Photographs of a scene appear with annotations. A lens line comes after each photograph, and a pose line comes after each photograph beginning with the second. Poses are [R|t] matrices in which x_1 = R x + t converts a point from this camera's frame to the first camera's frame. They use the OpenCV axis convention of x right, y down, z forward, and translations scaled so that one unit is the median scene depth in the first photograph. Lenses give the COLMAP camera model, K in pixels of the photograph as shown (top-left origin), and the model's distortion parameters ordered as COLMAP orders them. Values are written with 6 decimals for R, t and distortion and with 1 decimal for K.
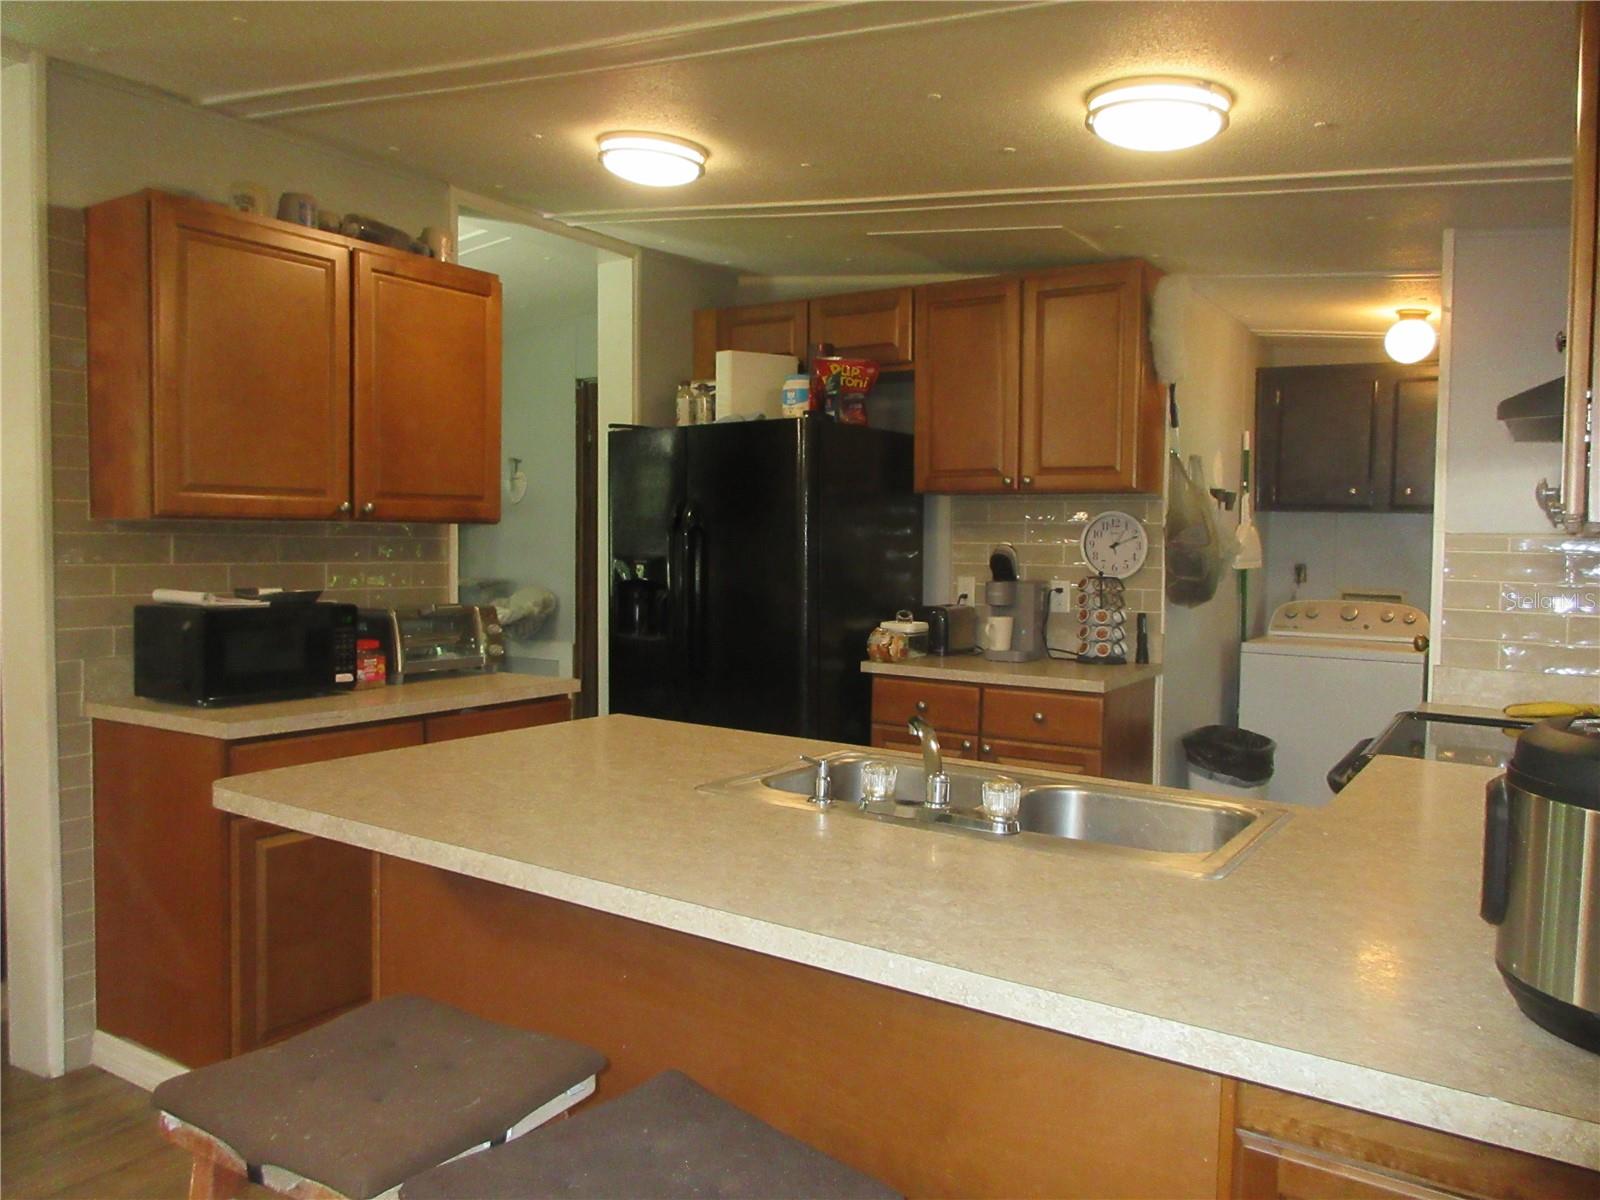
lens RADIAL K [[1171.0, 0, 804.5], [0, 1171.0, 594.6], [0, 0, 1]] dist [-0.013899, -0.003180]
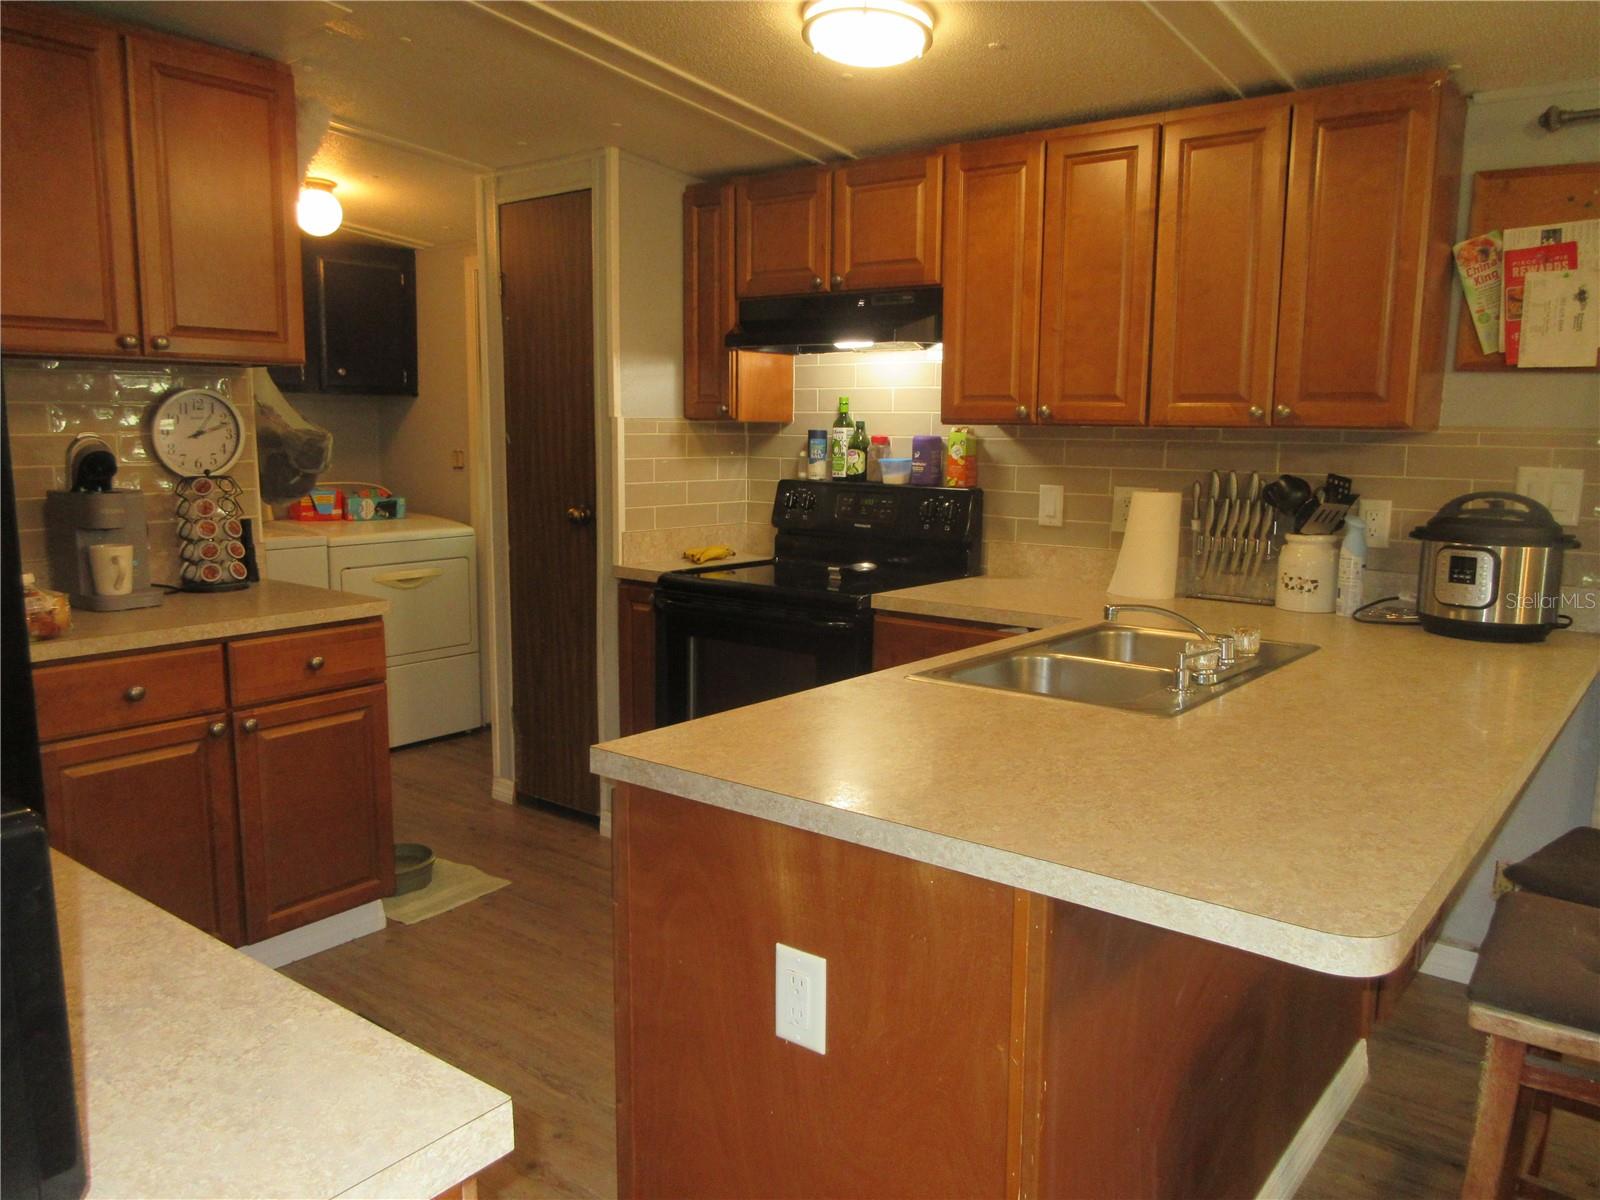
lens RADIAL K [[1171.0, 0, 804.5], [0, 1171.0, 594.6], [0, 0, 1]] dist [-0.013899, -0.003180]
pose [[0.082182, -0.156443, 0.984262, -0.468791], [0.042872, 0.987243, 0.153337, -0.038675], [-0.995695, 0.029596, 0.087841, 0.550828]]
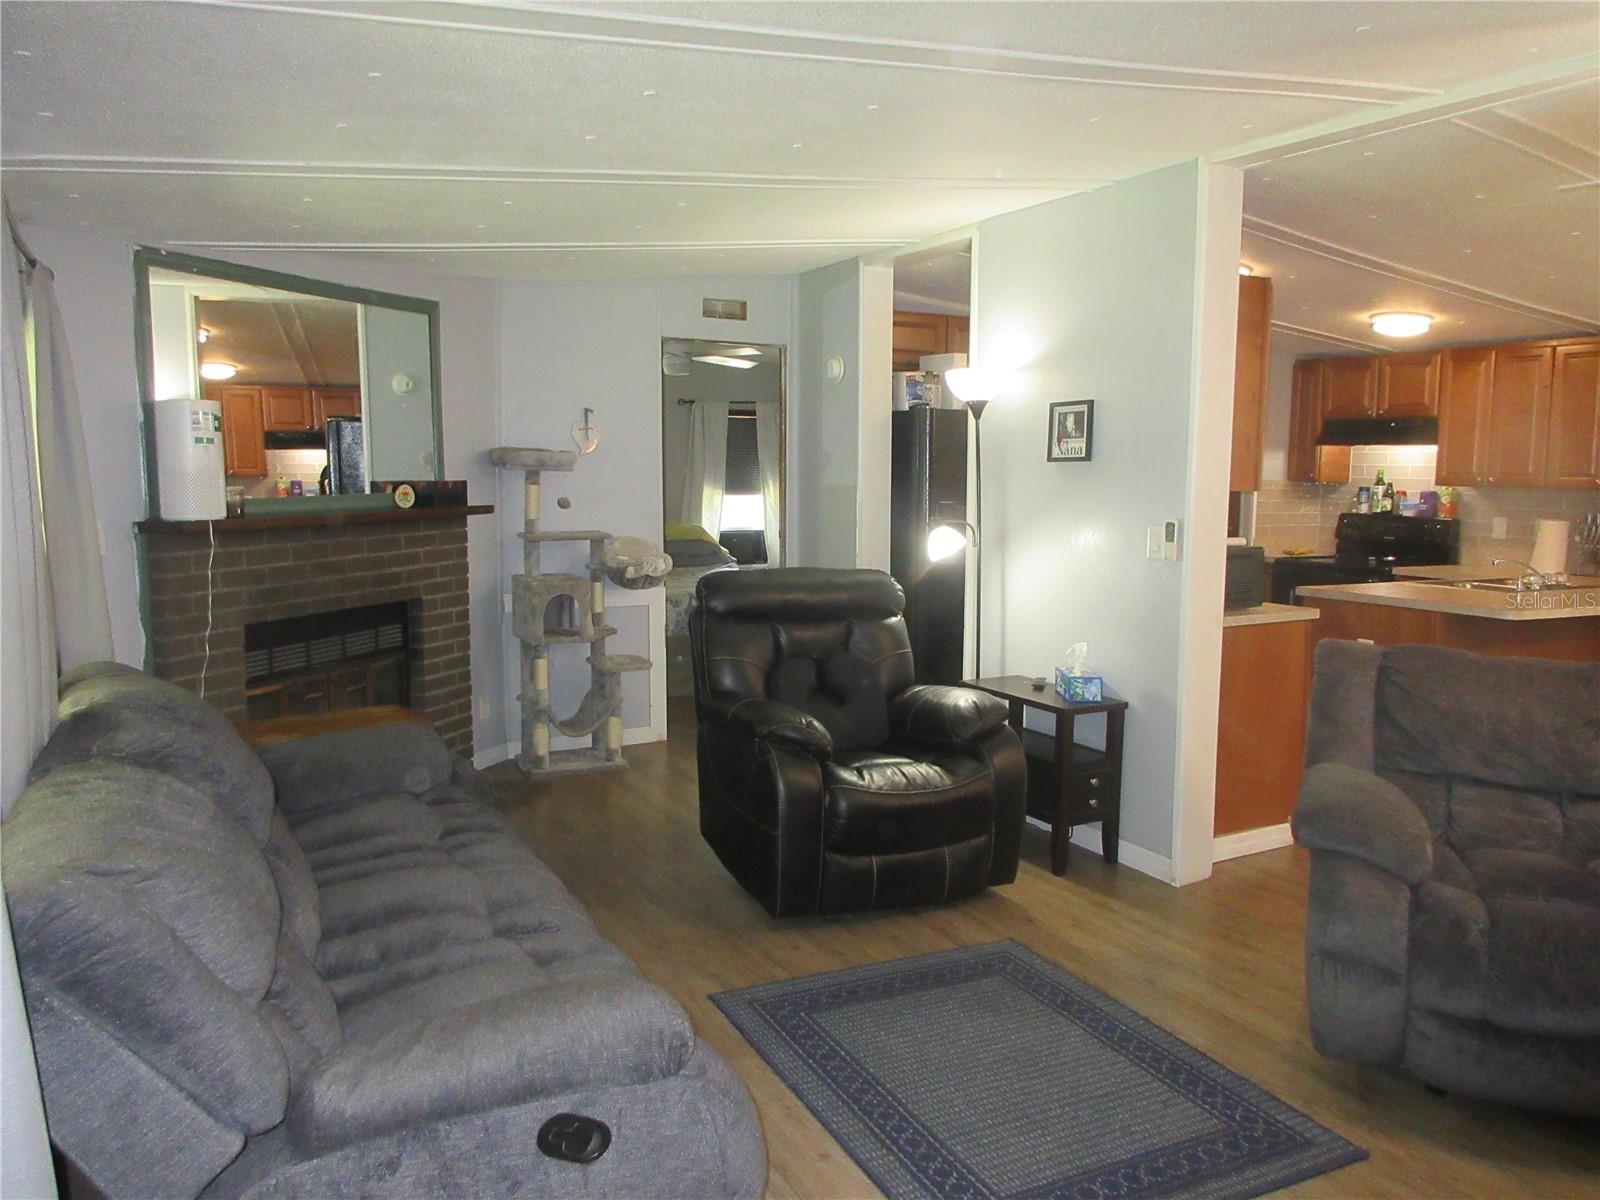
lens RADIAL K [[1188.0, 0, 800.0], [0, 1188.0, 600.0], [0, 0, 1]] dist [-0.012134, 0.003543]
pose [[0.479458, -0.109531, 0.870702, -1.490514], [0.040476, 0.993885, 0.102738, -0.072652], [-0.876631, -0.014016, 0.480960, 0.504558]]
